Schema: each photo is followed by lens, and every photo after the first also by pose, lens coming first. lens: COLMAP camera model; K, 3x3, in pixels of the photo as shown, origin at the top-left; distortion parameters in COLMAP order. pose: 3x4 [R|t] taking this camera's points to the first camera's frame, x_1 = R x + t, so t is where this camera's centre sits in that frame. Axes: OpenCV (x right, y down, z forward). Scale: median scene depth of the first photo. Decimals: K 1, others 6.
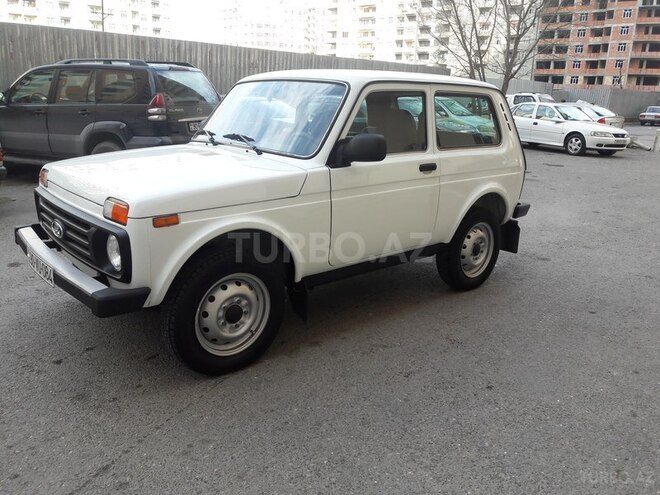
lens RADIAL K [[540.0, 0, 330.0], [0, 540.0, 247.5], [0, 0, 1]] dist [0.006195, -0.002431]
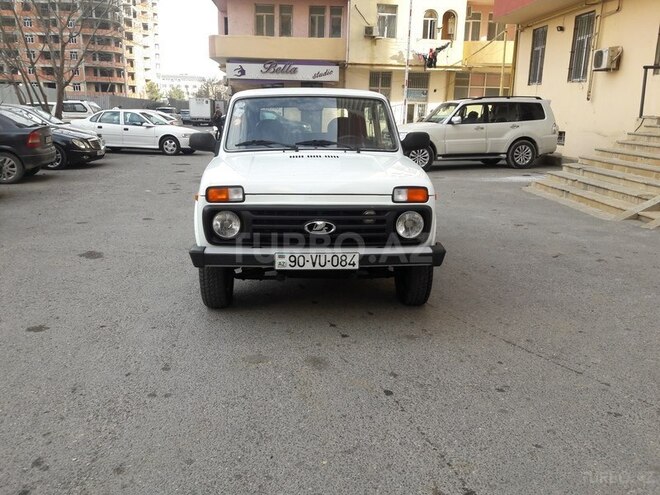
lens RADIAL K [[540.0, 0, 330.0], [0, 540.0, 247.5], [0, 0, 1]] dist [0.006195, -0.002431]
pose [[0.612187, -0.216594, 0.760470, -0.243584], [0.224892, 0.969726, 0.095153, -0.016647], [-0.758057, 0.112772, 0.642364, 0.044958]]
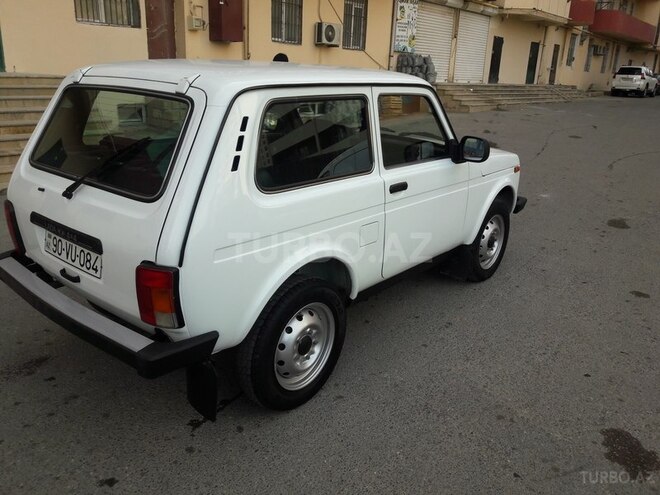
lens RADIAL K [[540.0, 0, 330.0], [0, 540.0, 247.5], [0, 0, 1]] dist [0.006195, -0.002431]
pose [[-0.986256, -0.017724, -0.164273, 0.026228], [-0.108883, 0.817528, 0.565503, -0.136874], [0.124275, 0.575617, -0.808221, 0.446816]]
